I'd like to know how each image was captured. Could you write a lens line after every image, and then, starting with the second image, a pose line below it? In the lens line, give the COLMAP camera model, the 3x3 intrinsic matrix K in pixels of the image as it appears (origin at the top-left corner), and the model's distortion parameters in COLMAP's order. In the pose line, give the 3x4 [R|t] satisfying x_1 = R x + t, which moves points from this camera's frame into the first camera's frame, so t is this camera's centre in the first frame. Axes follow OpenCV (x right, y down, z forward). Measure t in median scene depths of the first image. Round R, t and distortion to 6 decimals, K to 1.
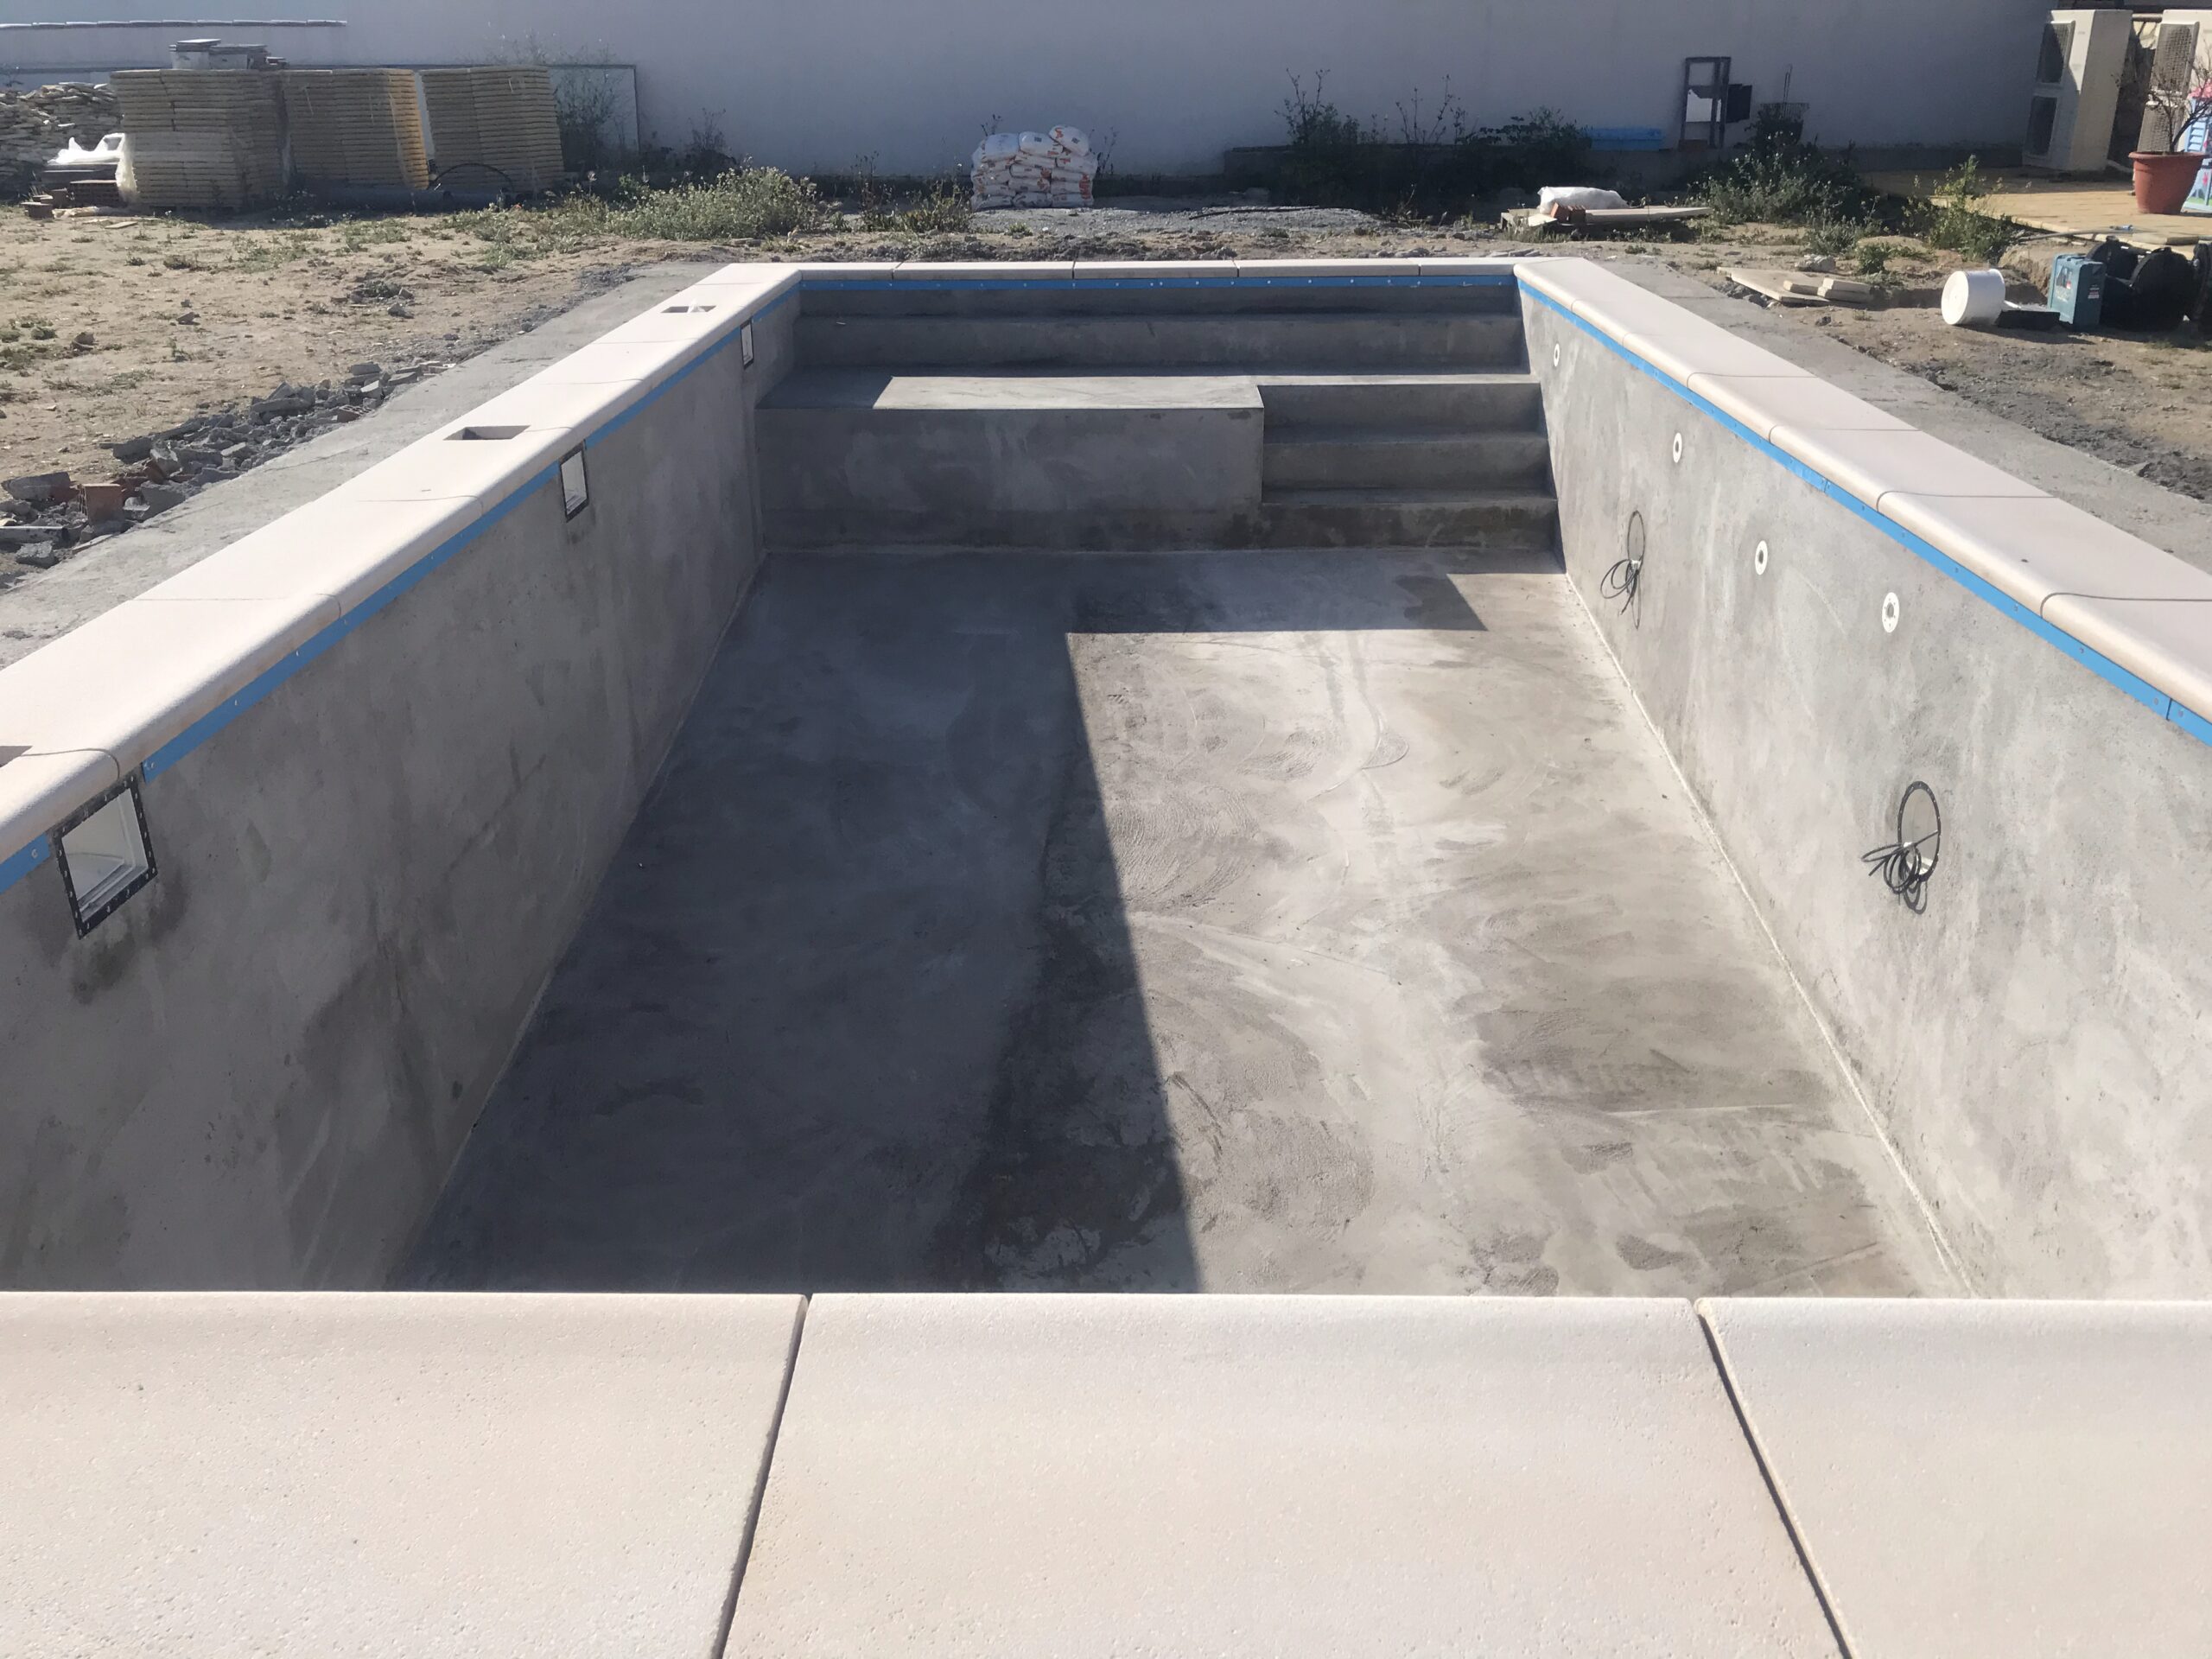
lens RADIAL K [[1801.2, 0, 1095.9], [0, 1801.2, 841.6], [0, 0, 1]] dist [0.017908, -0.010442]
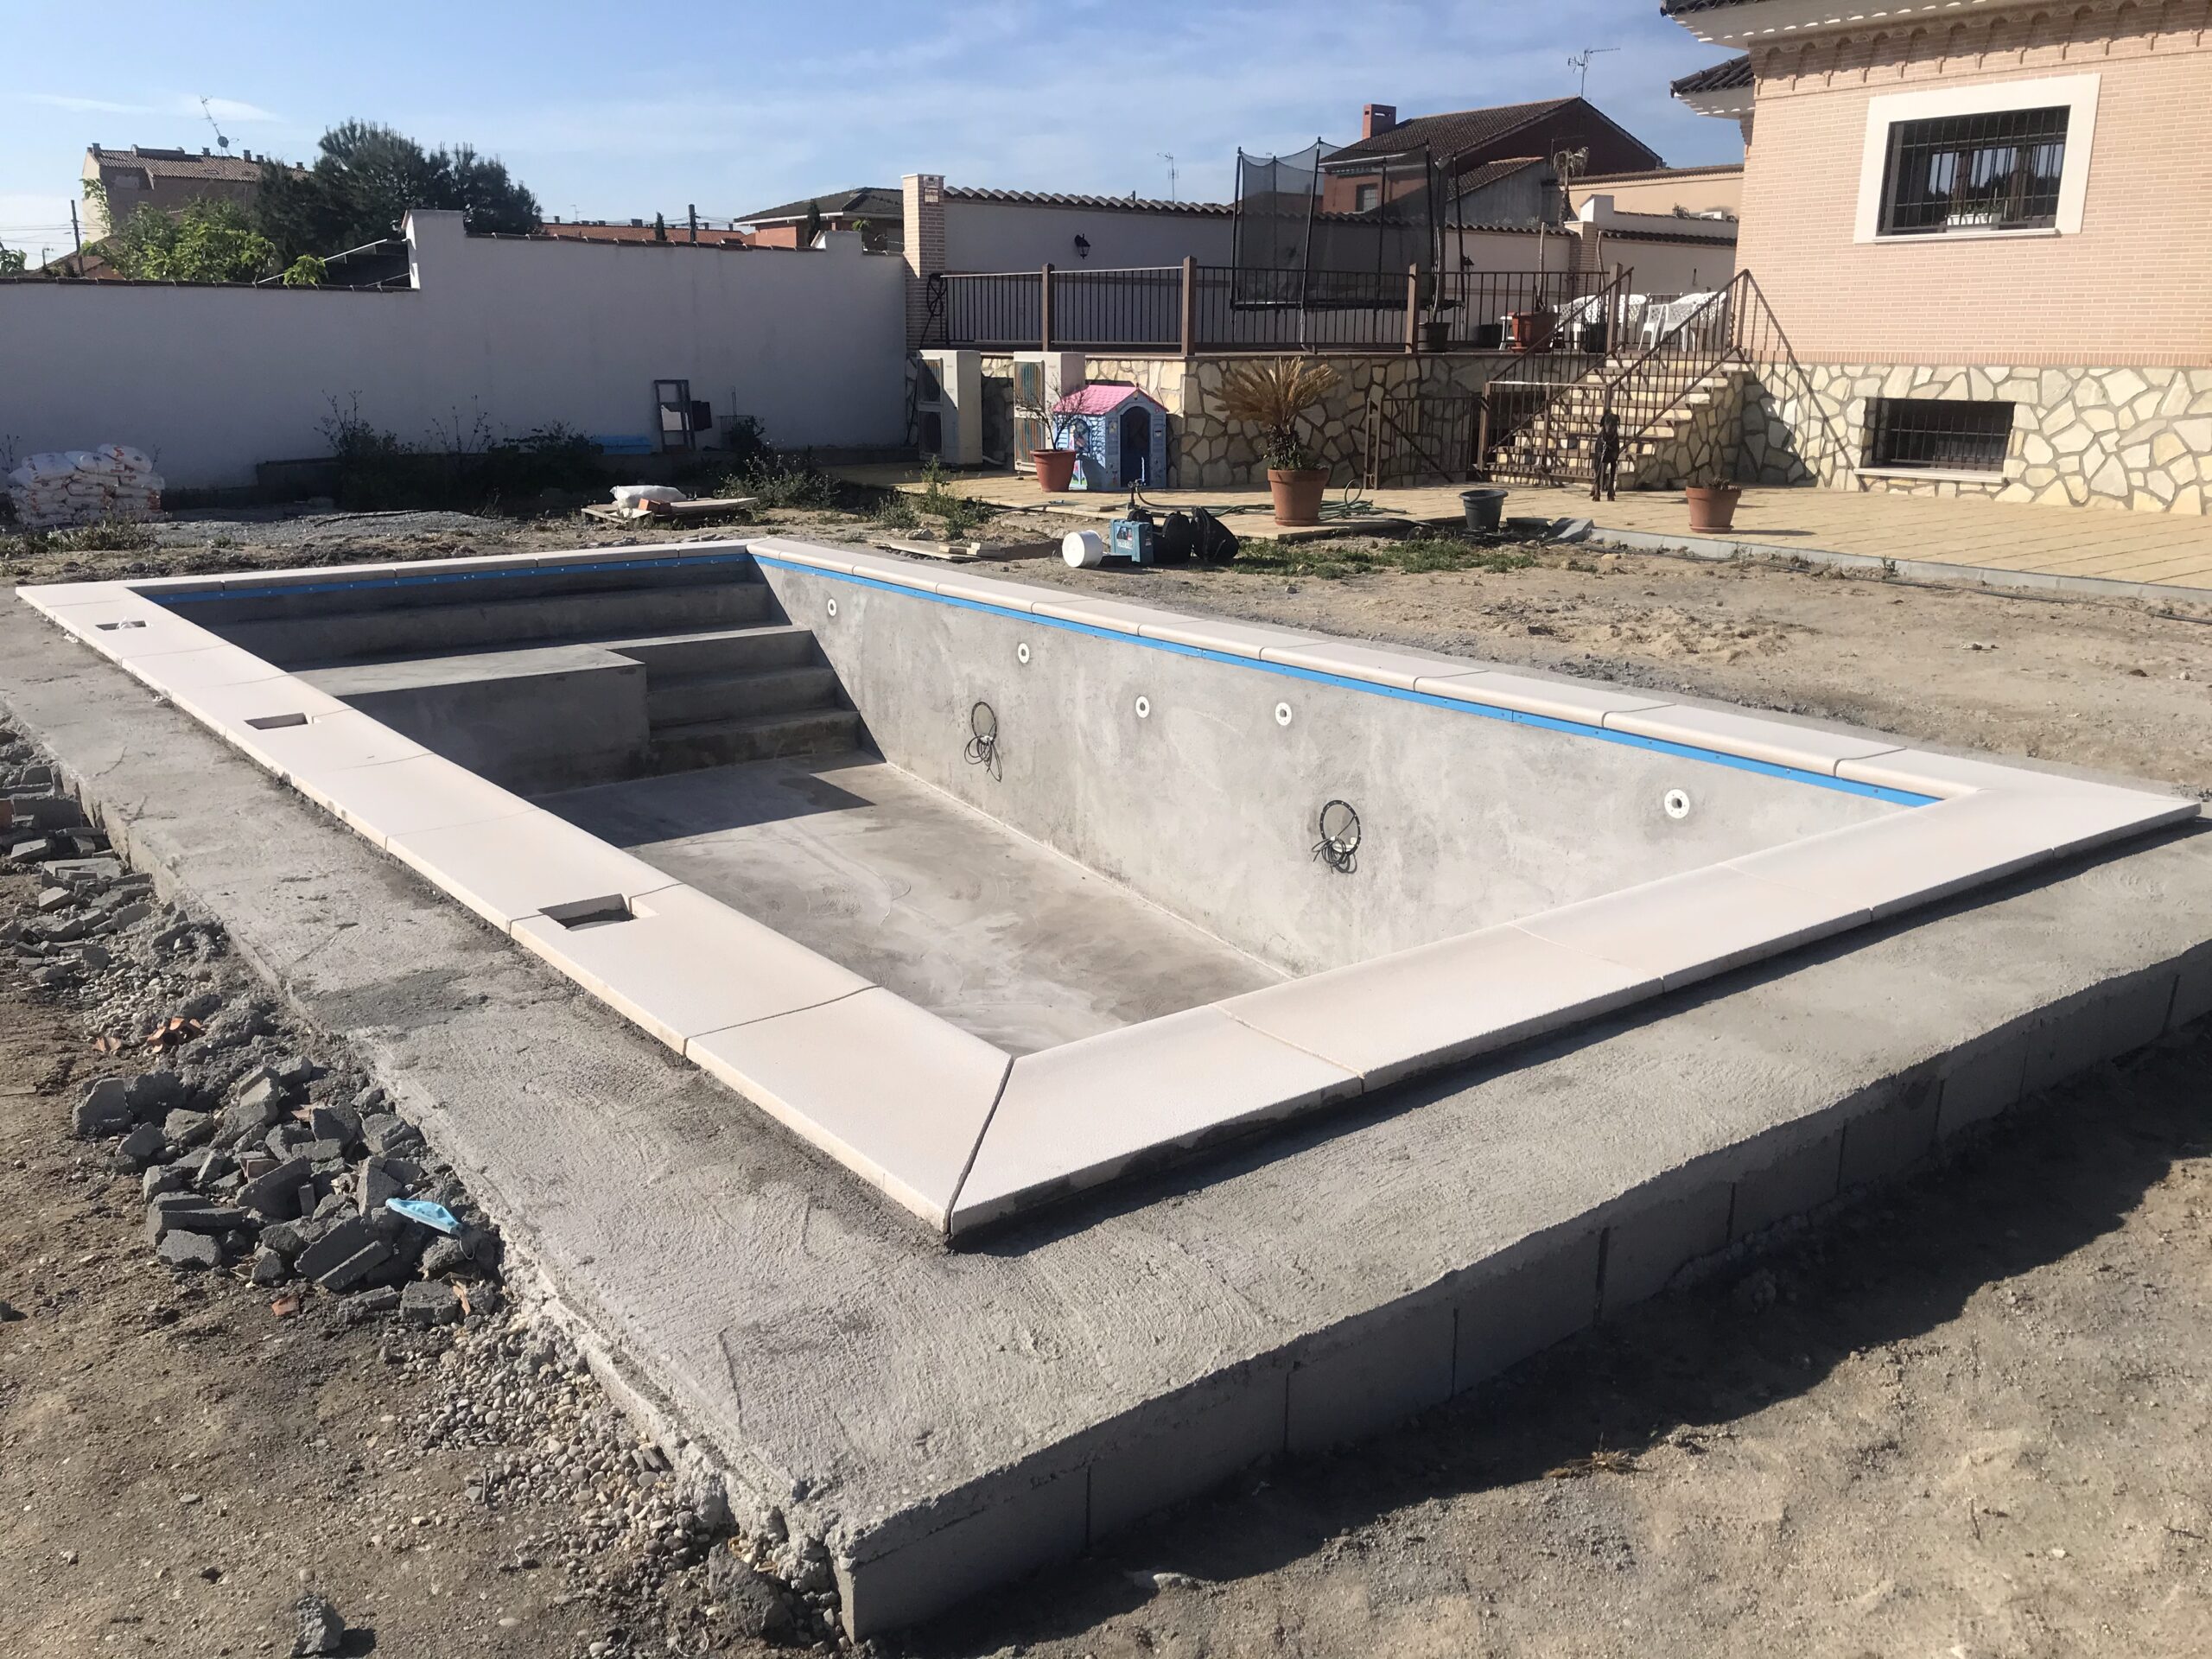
lens RADIAL K [[1801.2, 0, 1085.1], [0, 1801.2, 892.2], [0, 0, 1]] dist [0.017908, -0.010442]
pose [[0.785097, -0.170123, 0.595551, -0.471970], [0.242119, 0.969325, -0.042285, 0.040519], [-0.570089, 0.177392, 0.802203, -0.153379]]
